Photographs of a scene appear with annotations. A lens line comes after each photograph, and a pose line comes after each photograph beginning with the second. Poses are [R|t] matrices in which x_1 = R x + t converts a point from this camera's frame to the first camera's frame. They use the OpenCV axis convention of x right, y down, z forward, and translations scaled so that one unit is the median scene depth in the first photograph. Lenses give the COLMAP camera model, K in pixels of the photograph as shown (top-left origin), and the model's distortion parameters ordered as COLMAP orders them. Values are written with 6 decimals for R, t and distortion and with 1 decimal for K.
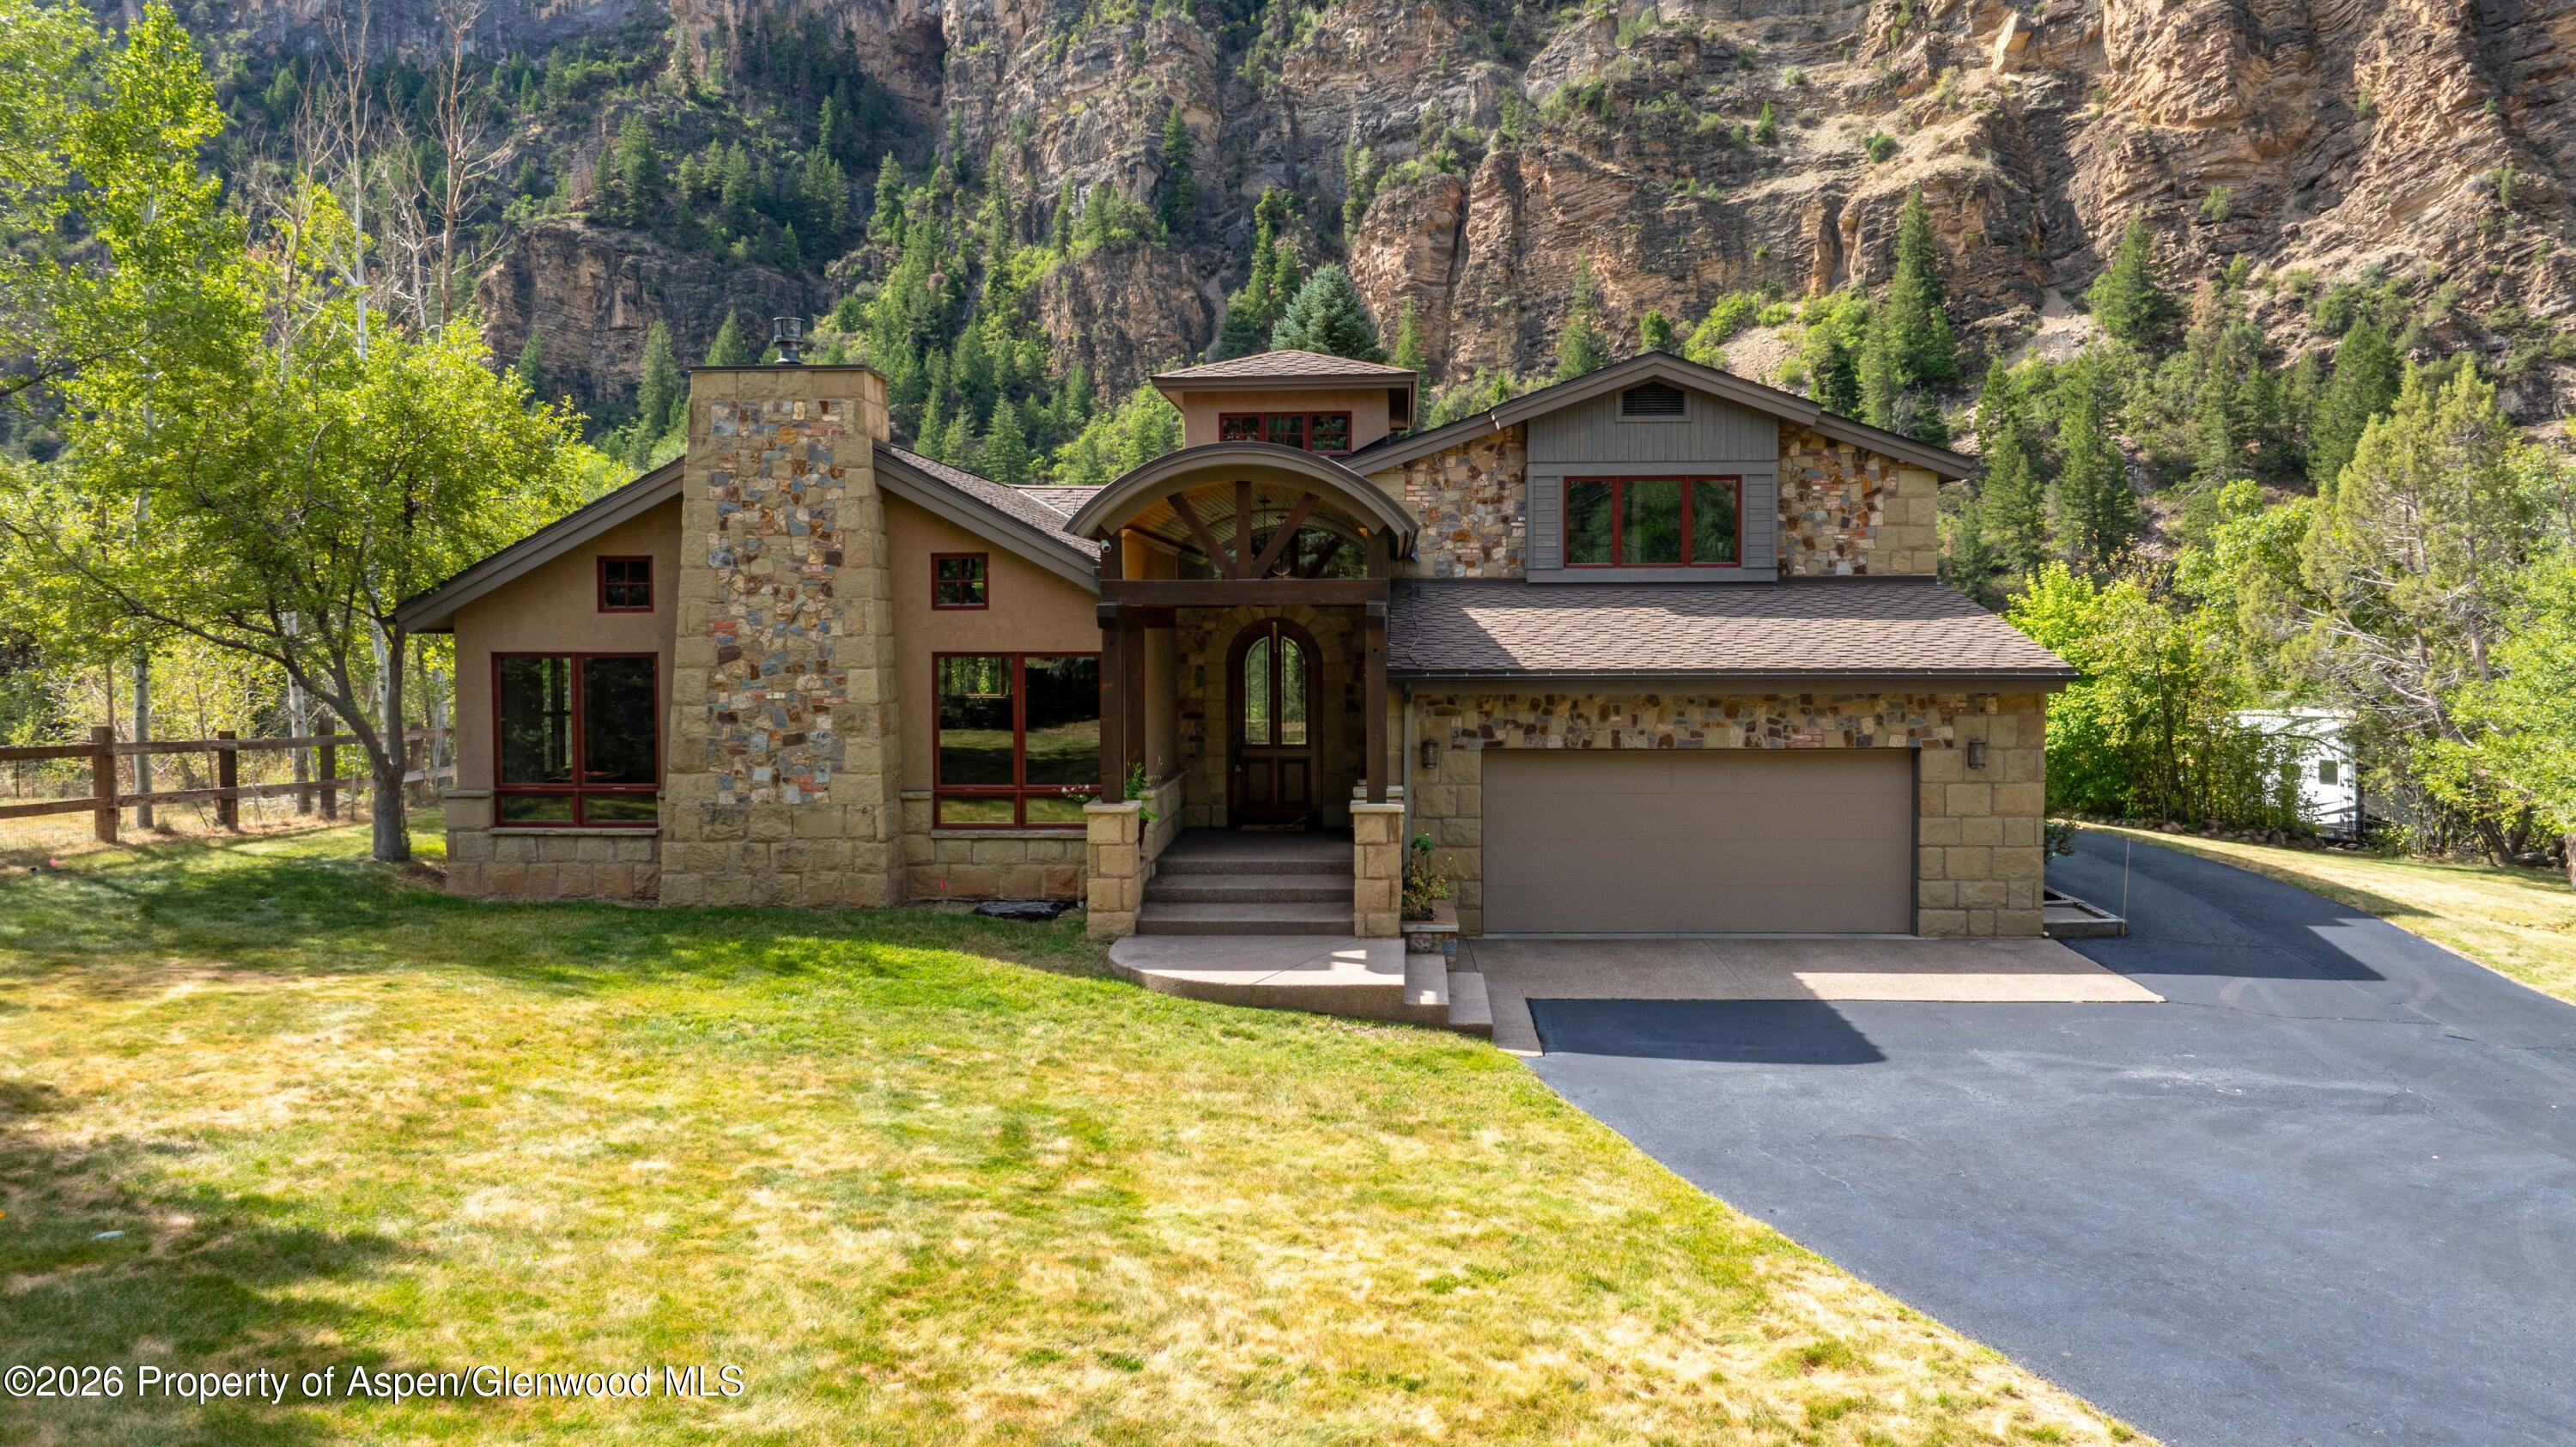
lens RADIAL K [[1886.0, 0, 1288.0], [0, 1886.0, 723.5], [0, 0, 1]] dist [-0.012352, -0.001218]
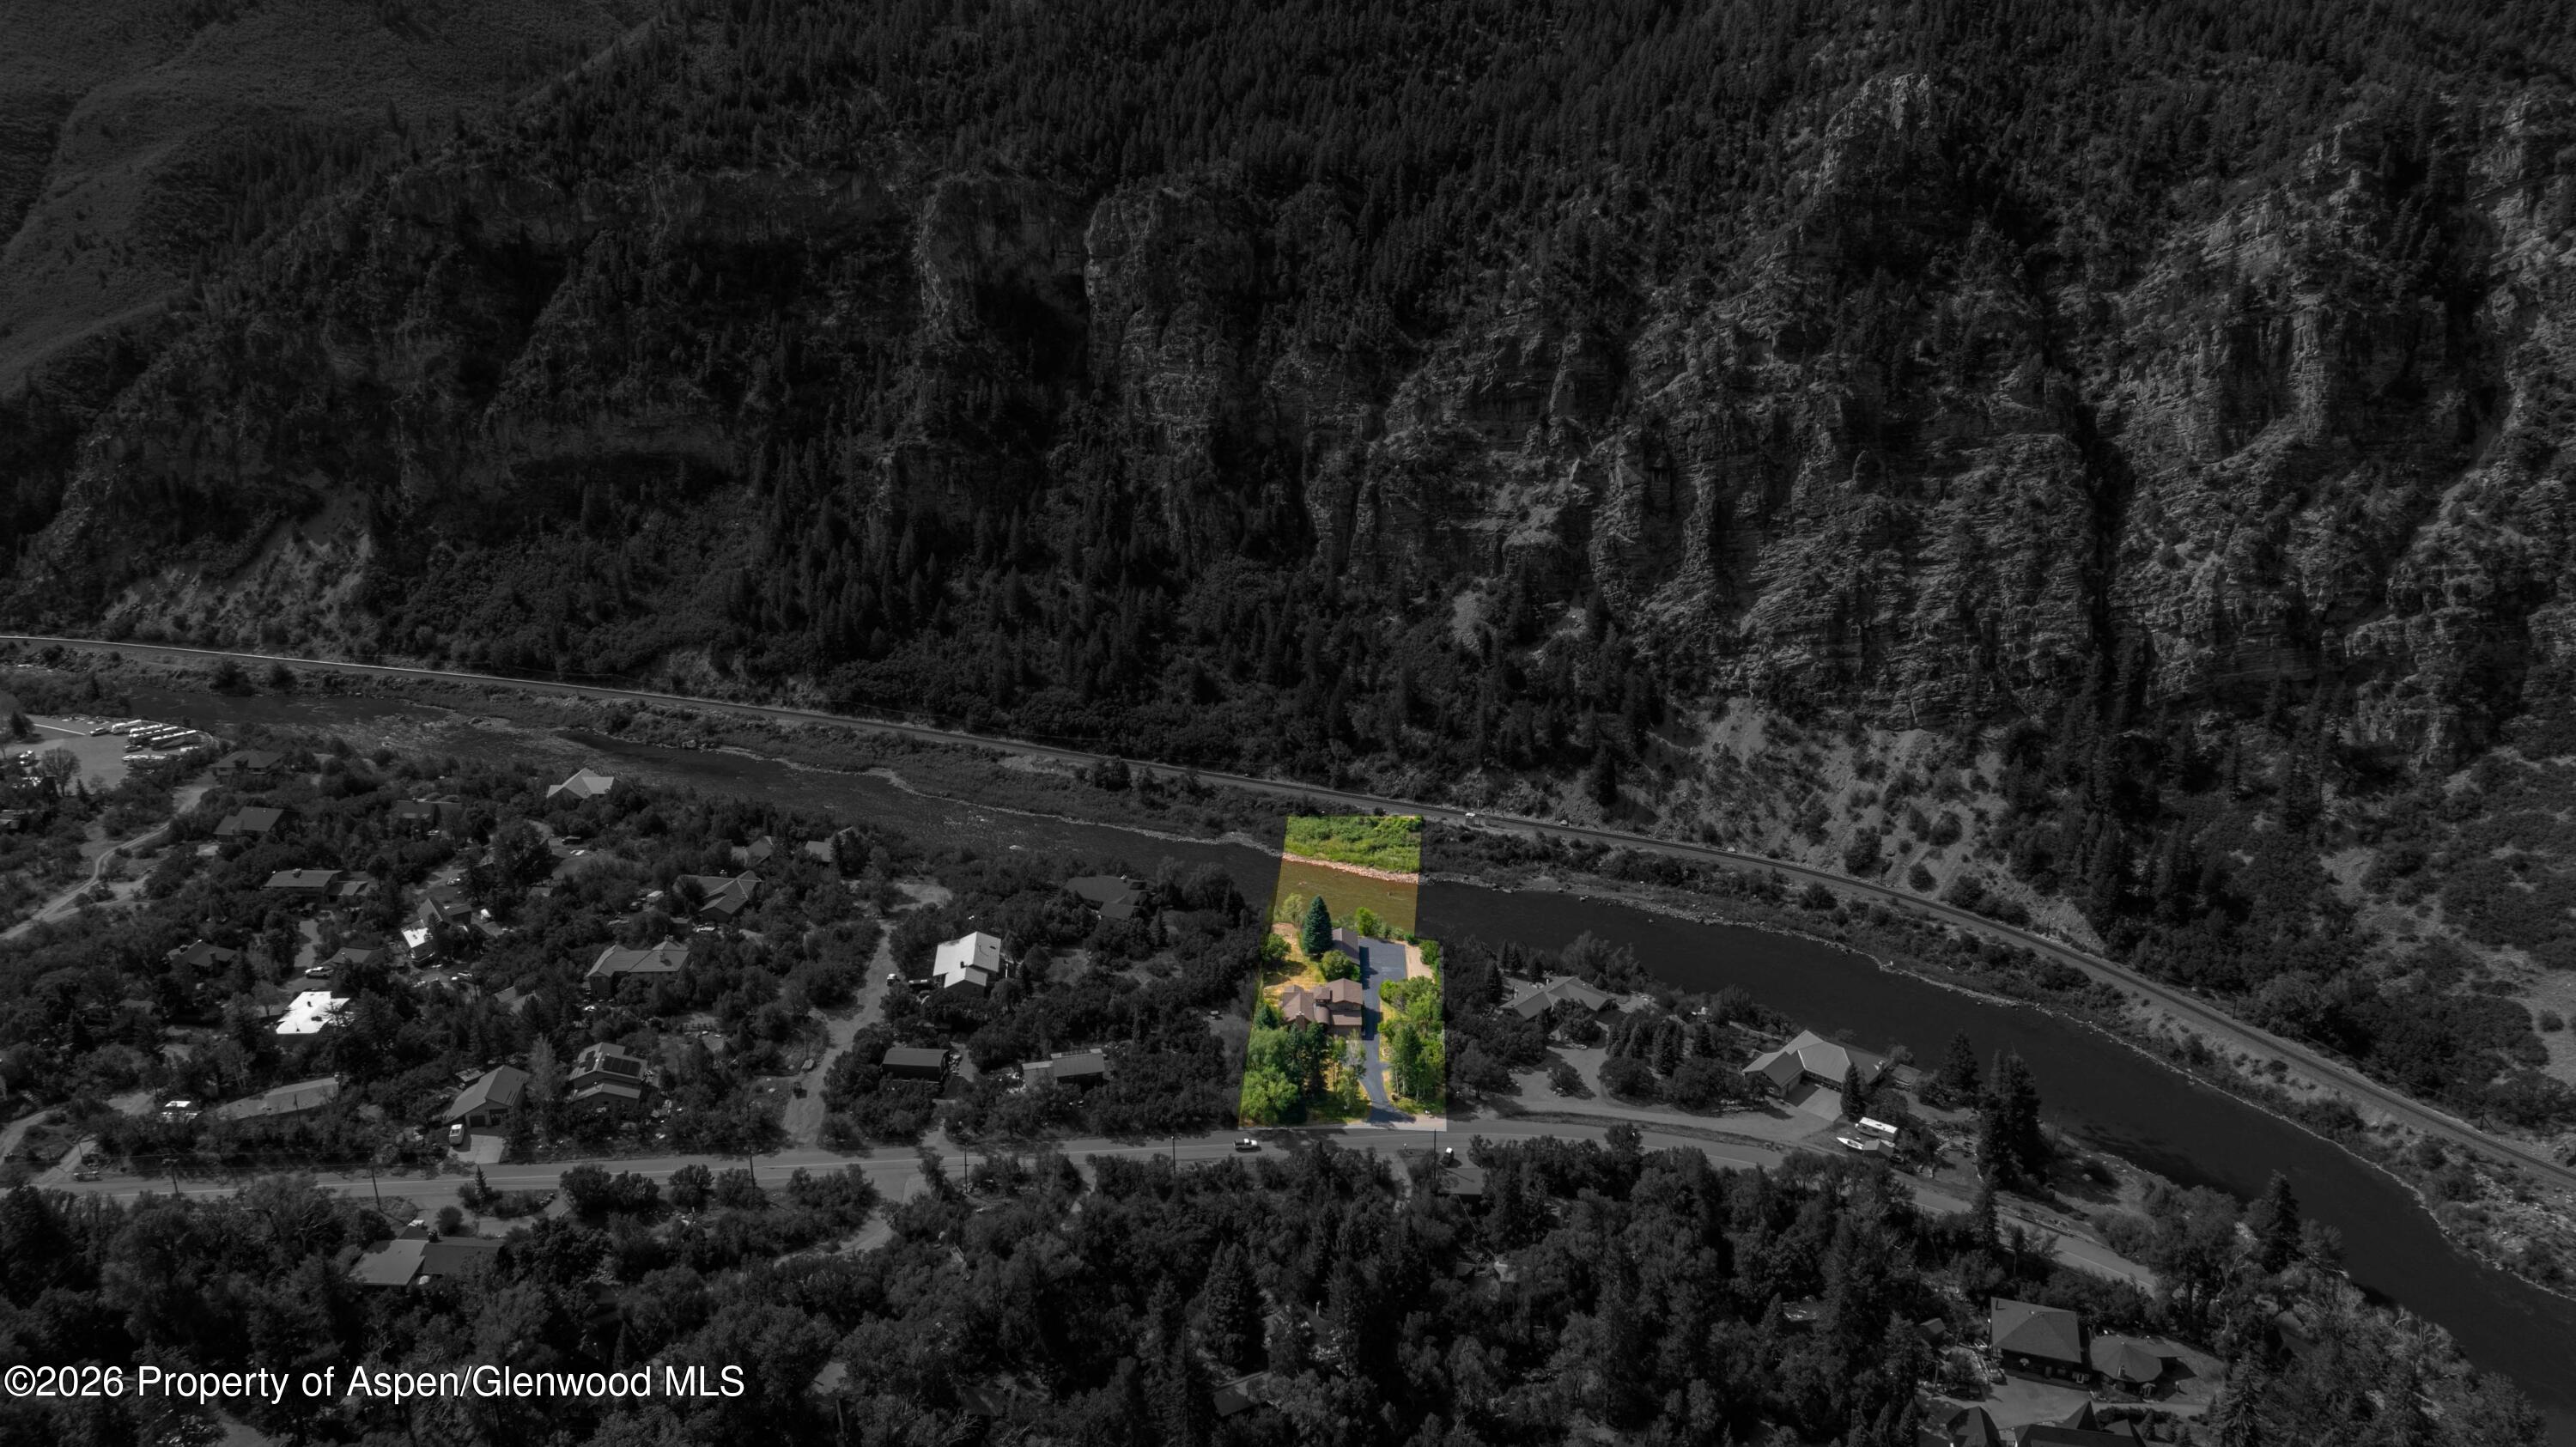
lens RADIAL K [[1868.2, 0, 1291.6], [0, 1868.2, 772.5], [0, 0, 1]] dist [-0.001573, -0.030426]
pose [[0.999426, -0.010126, 0.032314, -0.065552], [0.000449, 0.958124, 0.286355, -0.655780], [-0.033860, -0.286176, 0.957579, -1.371927]]
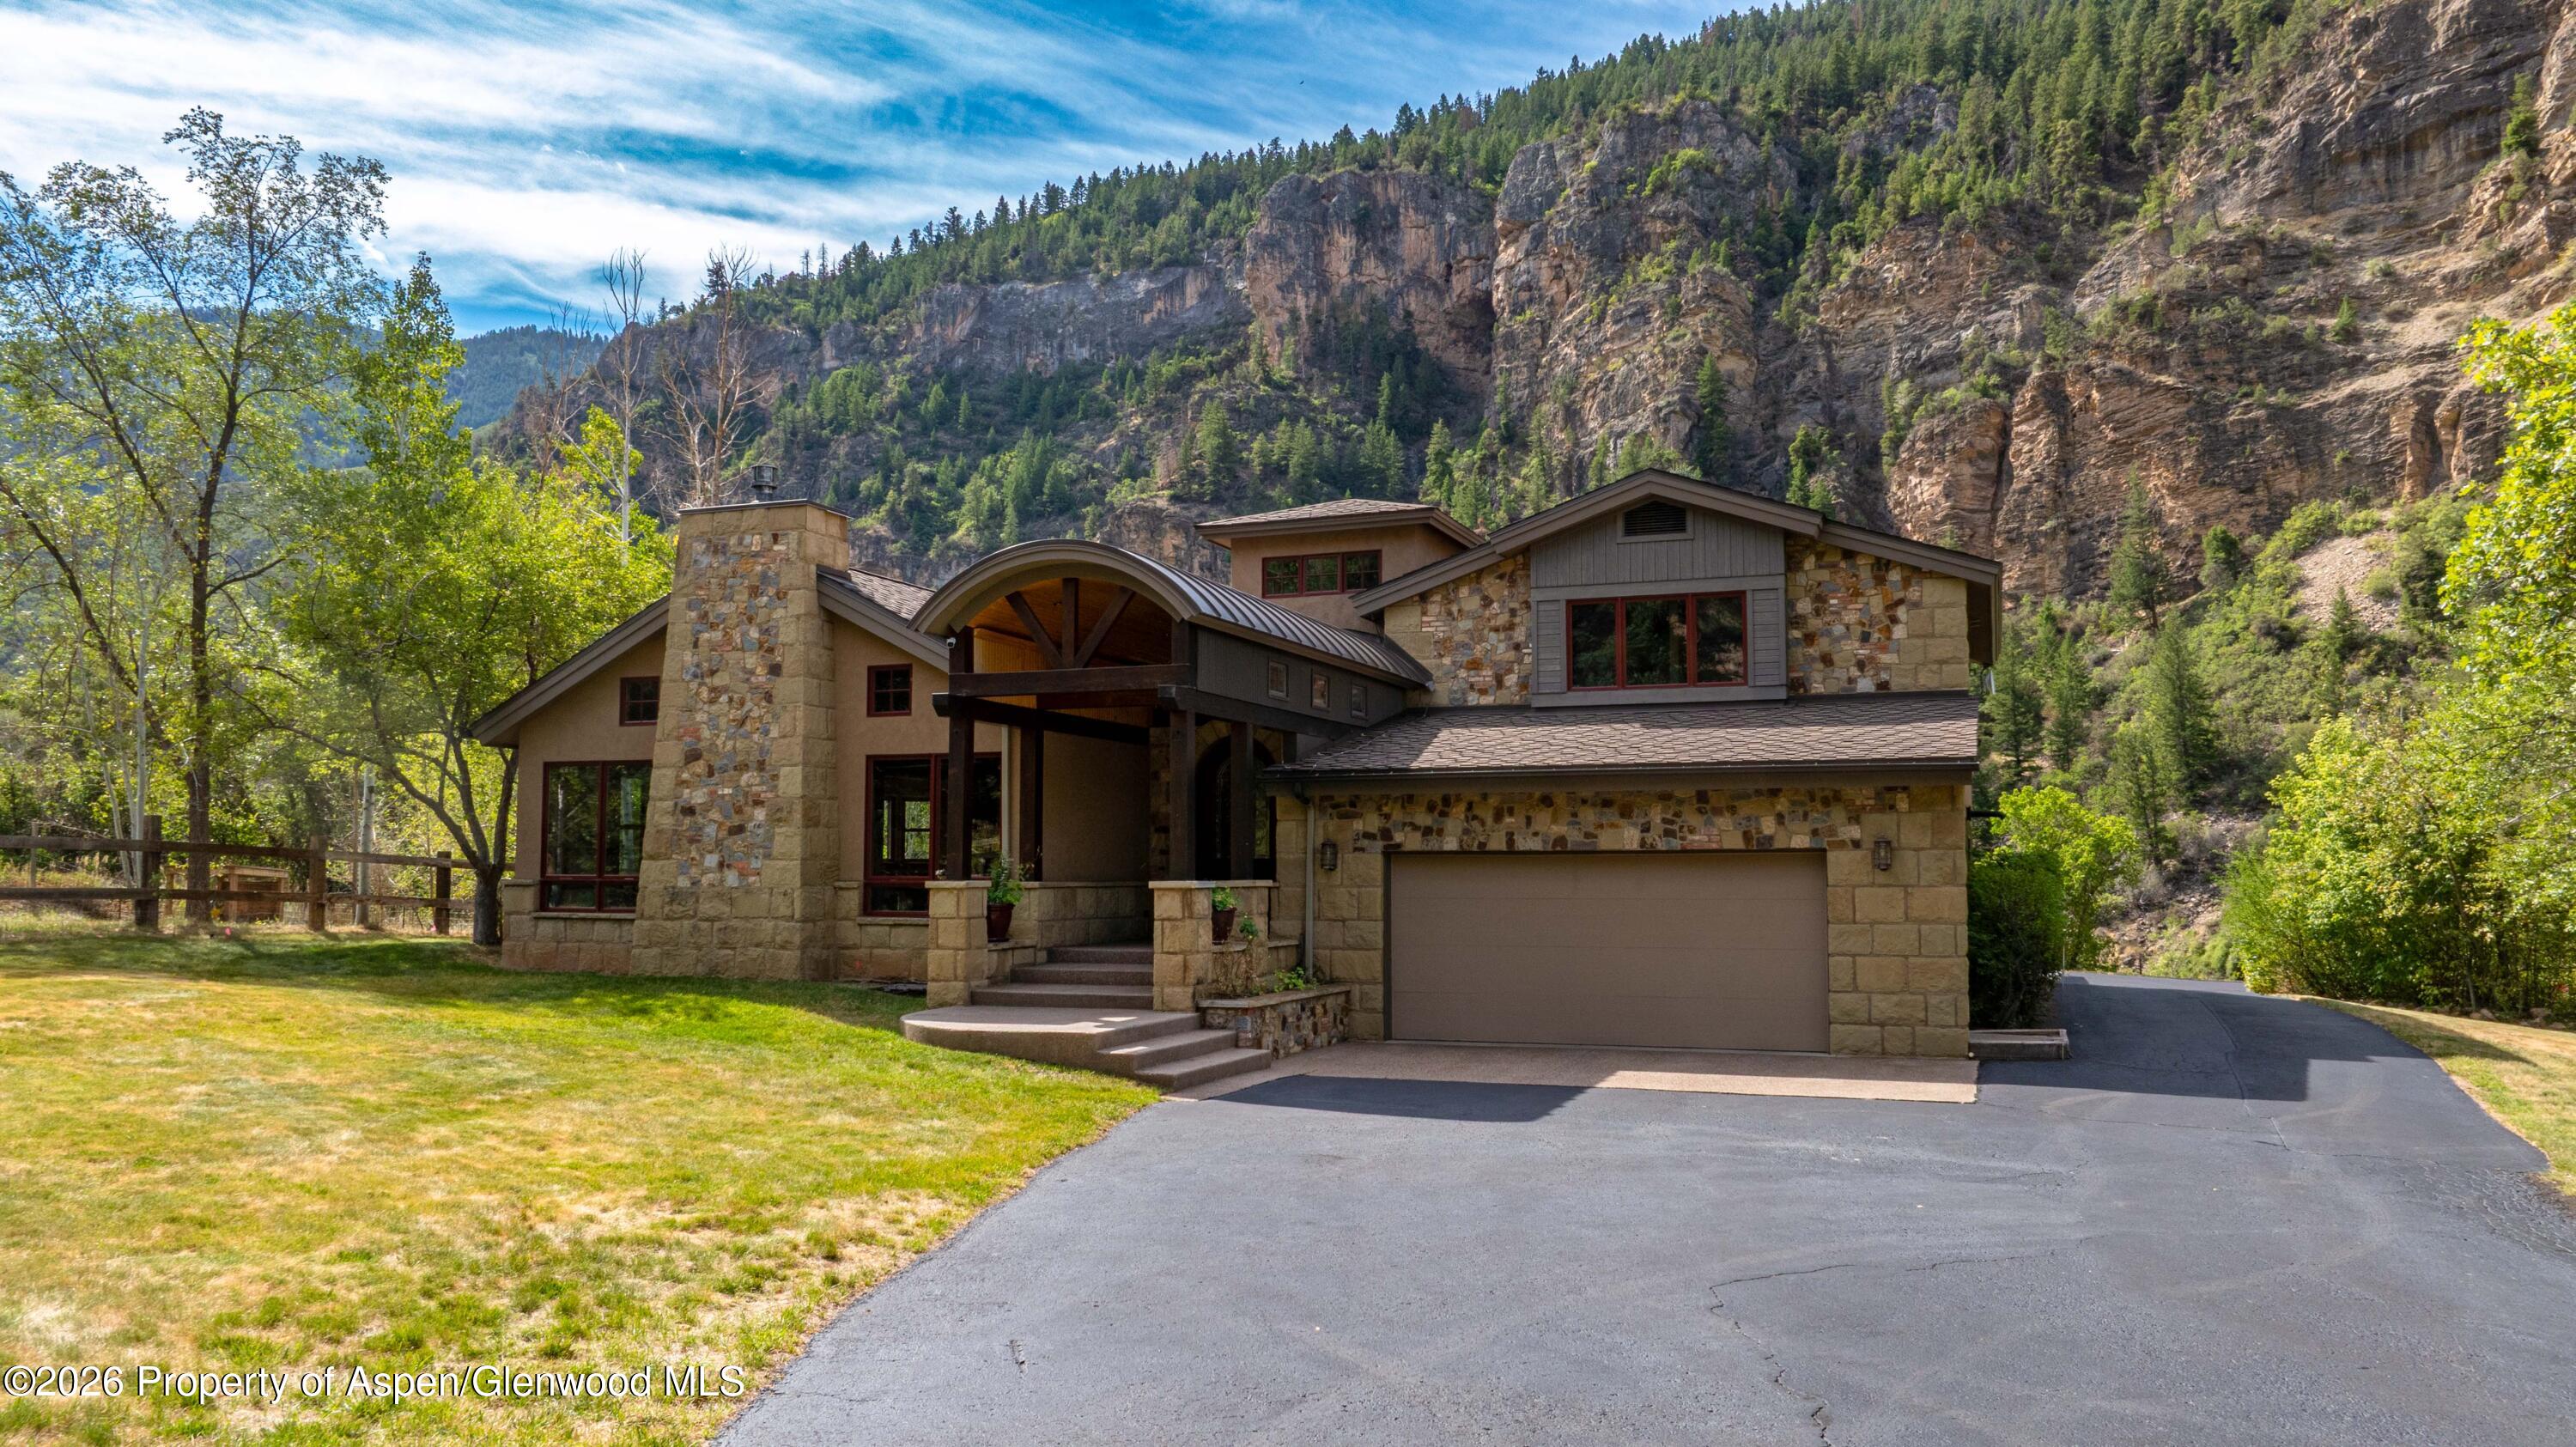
lens RADIAL K [[1868.2, 0, 1291.6], [0, 1868.2, 772.5], [0, 0, 1]] dist [-0.001573, -0.030426]
pose [[0.952108, -0.011147, -0.305557, 0.038108], [-0.022030, 0.994237, -0.104916, 0.008134], [0.304966, 0.106623, 0.946376, 0.004140]]
